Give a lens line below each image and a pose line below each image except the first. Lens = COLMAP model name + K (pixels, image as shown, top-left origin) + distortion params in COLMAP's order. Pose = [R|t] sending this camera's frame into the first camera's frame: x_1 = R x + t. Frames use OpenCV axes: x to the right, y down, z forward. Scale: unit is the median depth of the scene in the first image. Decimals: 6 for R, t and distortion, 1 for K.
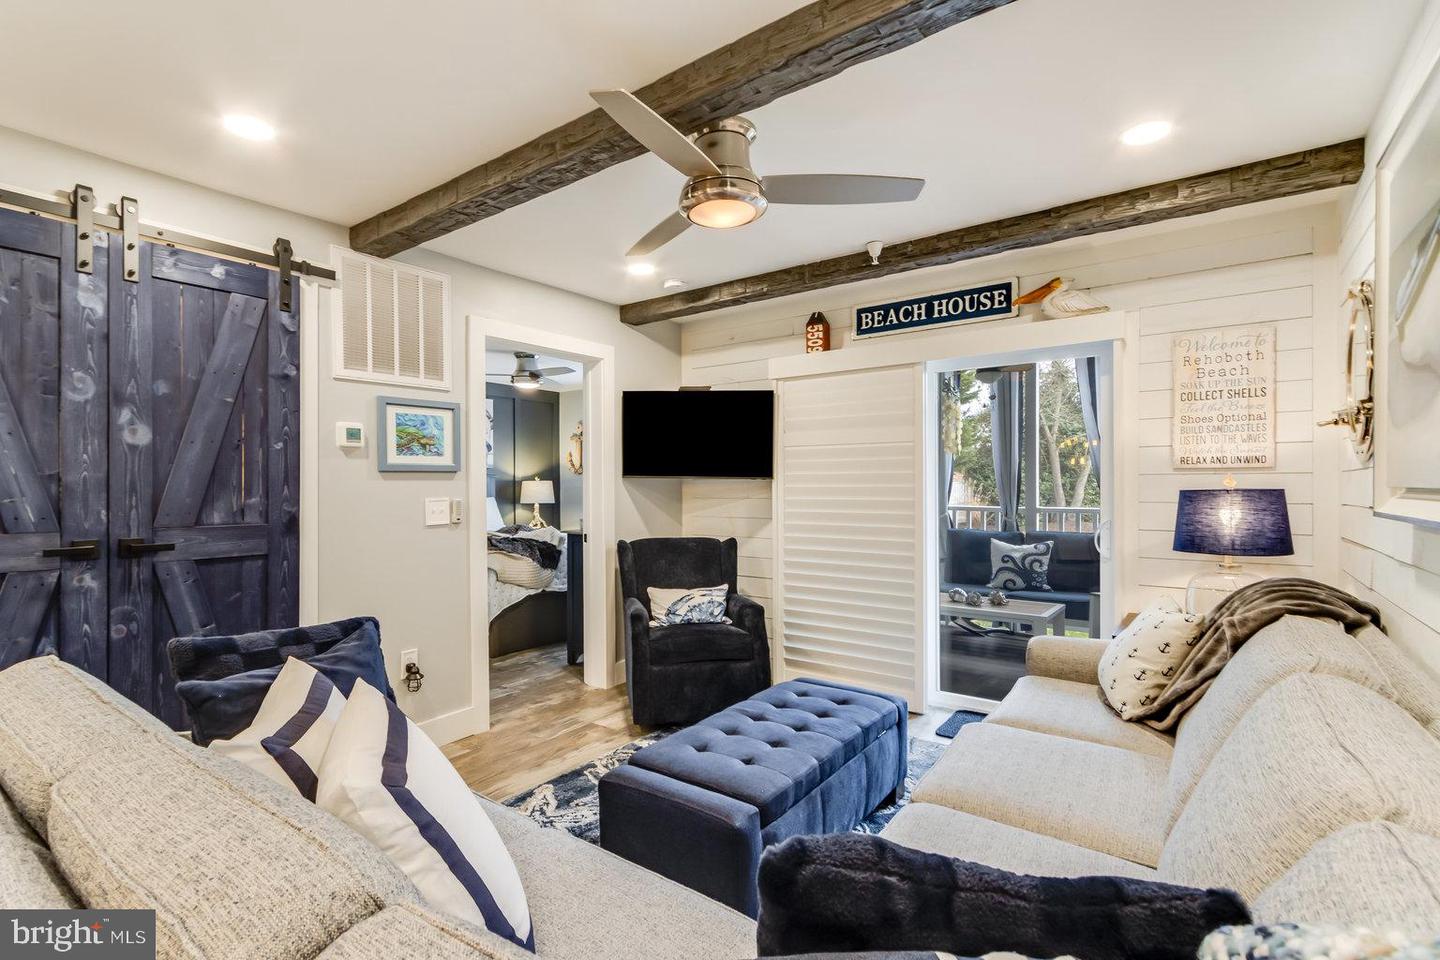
lens RADIAL K [[686.4, 0, 695.0], [0, 686.4, 488.0], [0, 0, 1]] dist [0.012860, -0.000328]
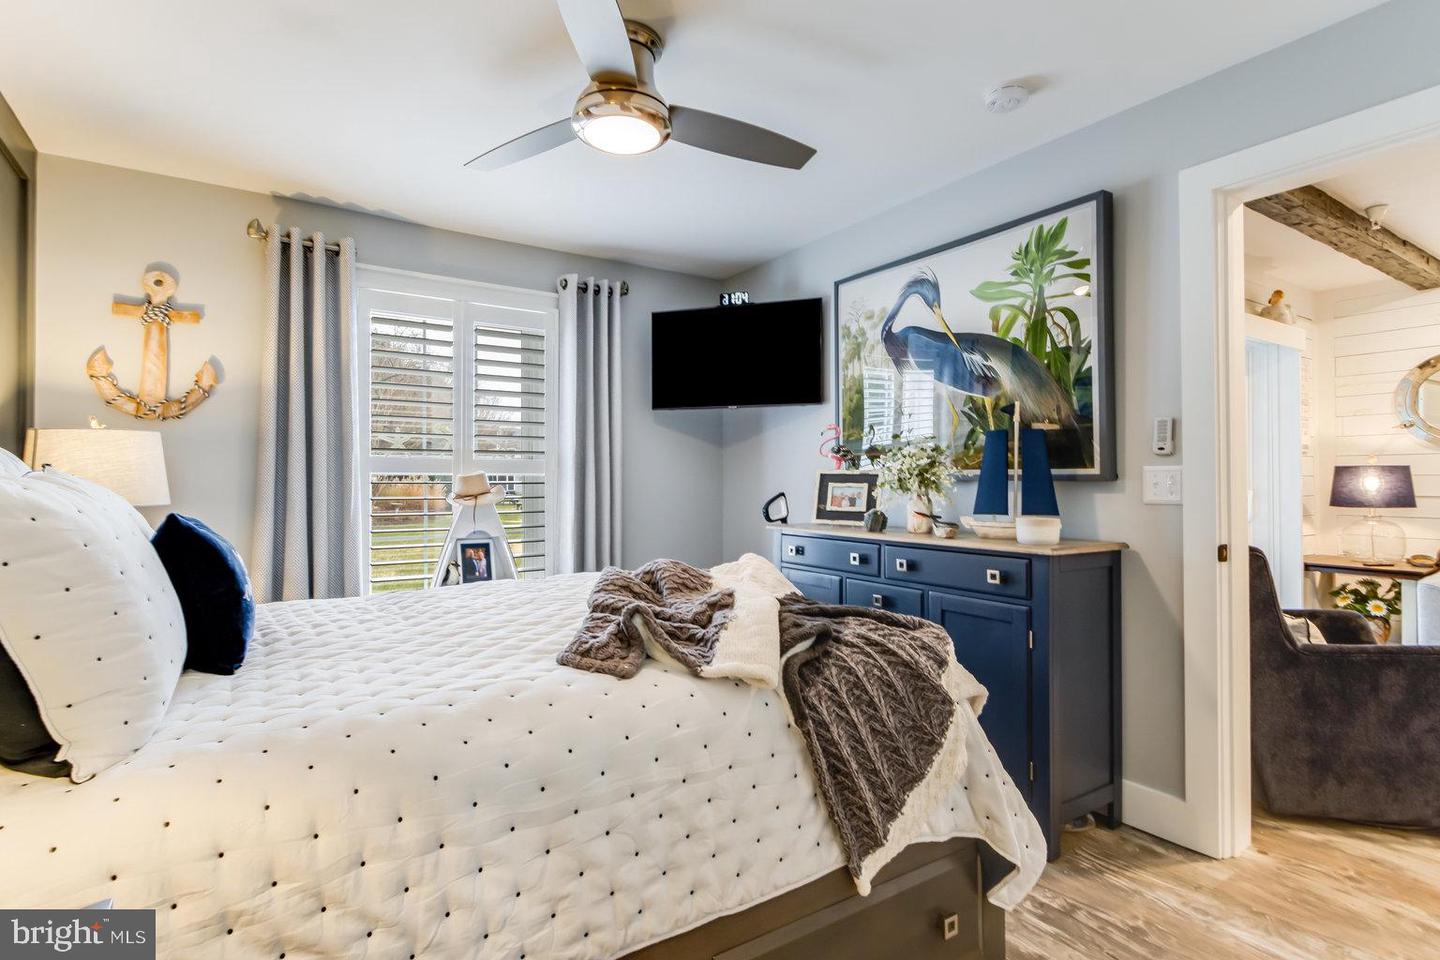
lens RADIAL K [[691.3, 0, 693.9], [0, 691.3, 474.8], [0, 0, 1]] dist [0.002452, -0.000048]
pose [[0.347160, 0.012121, 0.937728, -0.991366], [0.003097, 0.999896, -0.014071, 0.032695], [-0.937801, 0.007789, 0.347086, 1.576414]]
